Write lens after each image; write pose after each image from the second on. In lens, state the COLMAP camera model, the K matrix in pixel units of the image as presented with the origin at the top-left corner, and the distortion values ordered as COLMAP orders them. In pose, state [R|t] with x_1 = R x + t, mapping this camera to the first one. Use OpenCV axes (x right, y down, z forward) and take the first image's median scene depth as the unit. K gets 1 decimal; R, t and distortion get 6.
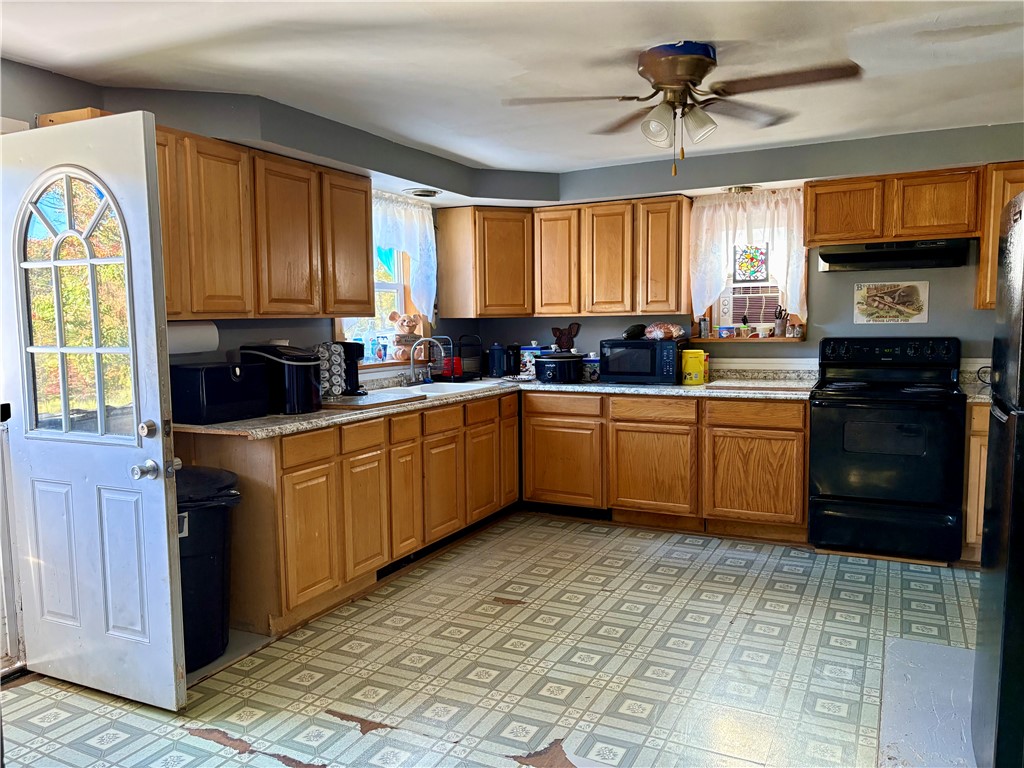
lens RADIAL K [[776.9, 0, 512.0], [0, 776.9, 390.7], [0, 0, 1]] dist [0.062887, -0.075866]
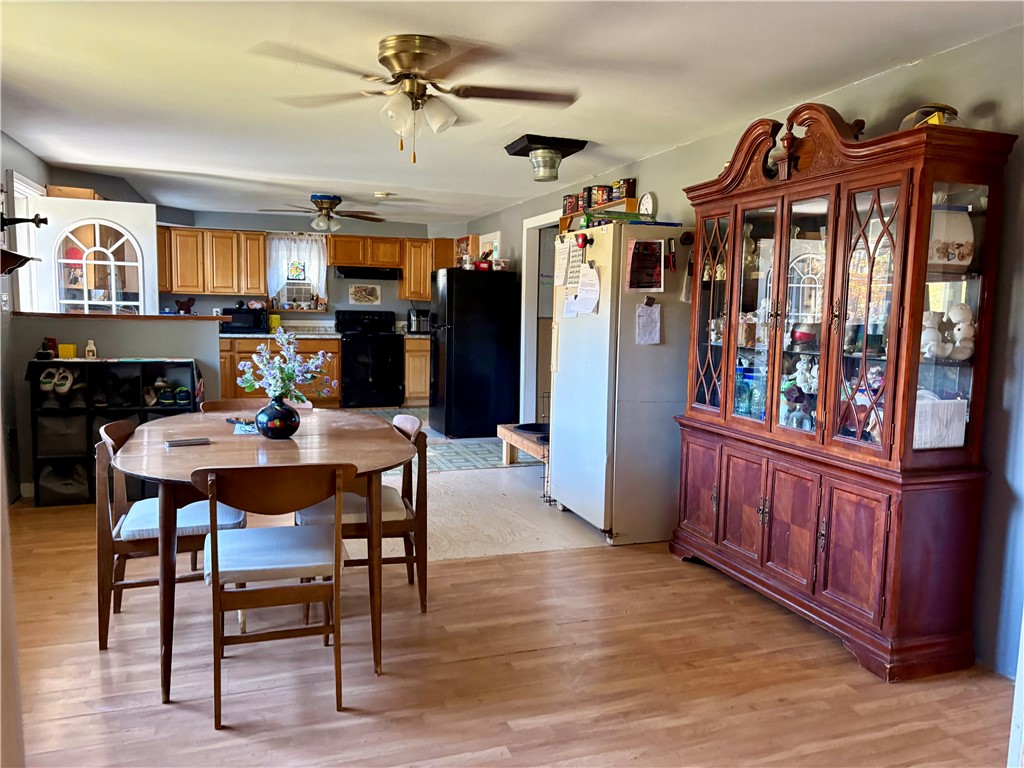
lens RADIAL K [[776.9, 0, 521.8], [0, 776.9, 388.7], [0, 0, 1]] dist [0.062887, -0.075866]
pose [[0.698141, -0.046426, 0.714453, -0.745917], [0.034400, 0.998918, 0.031296, 0.091470], [-0.715133, 0.002728, 0.698983, -0.783597]]
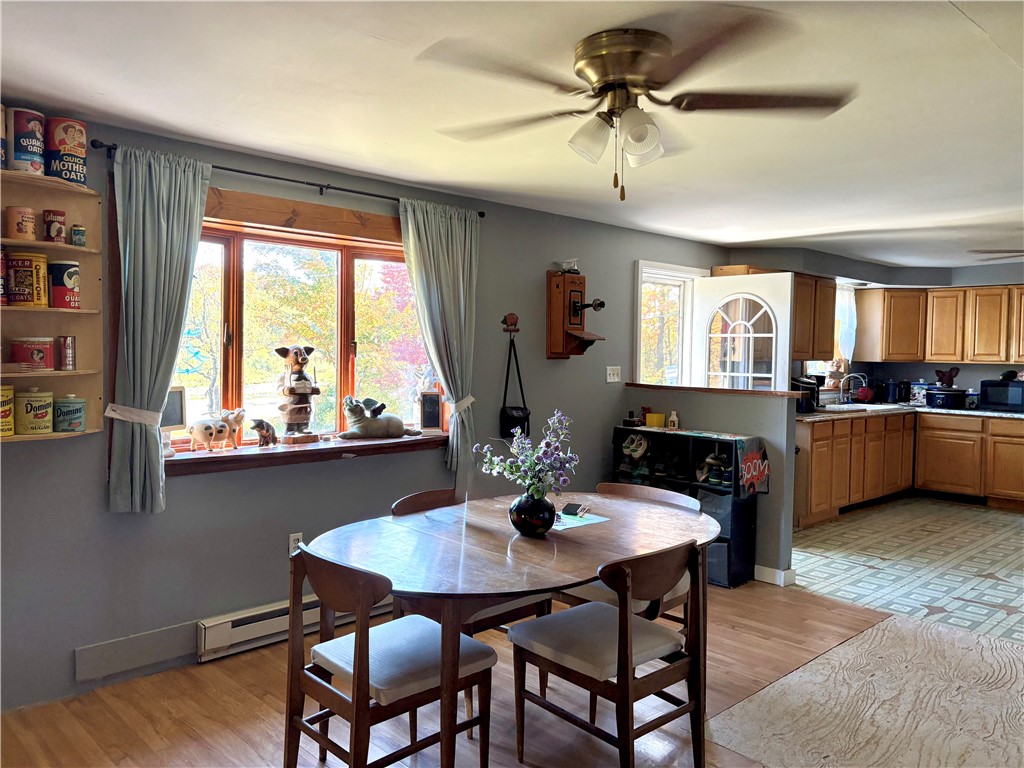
lens RADIAL K [[776.9, 0, 499.3], [0, 776.9, 379.0], [0, 0, 1]] dist [0.062887, -0.075866]
pose [[0.939333, 0.040222, -0.340640, -0.249618], [-0.059770, 0.997101, -0.047083, 0.060128], [0.337758, 0.064586, 0.939014, -0.742124]]
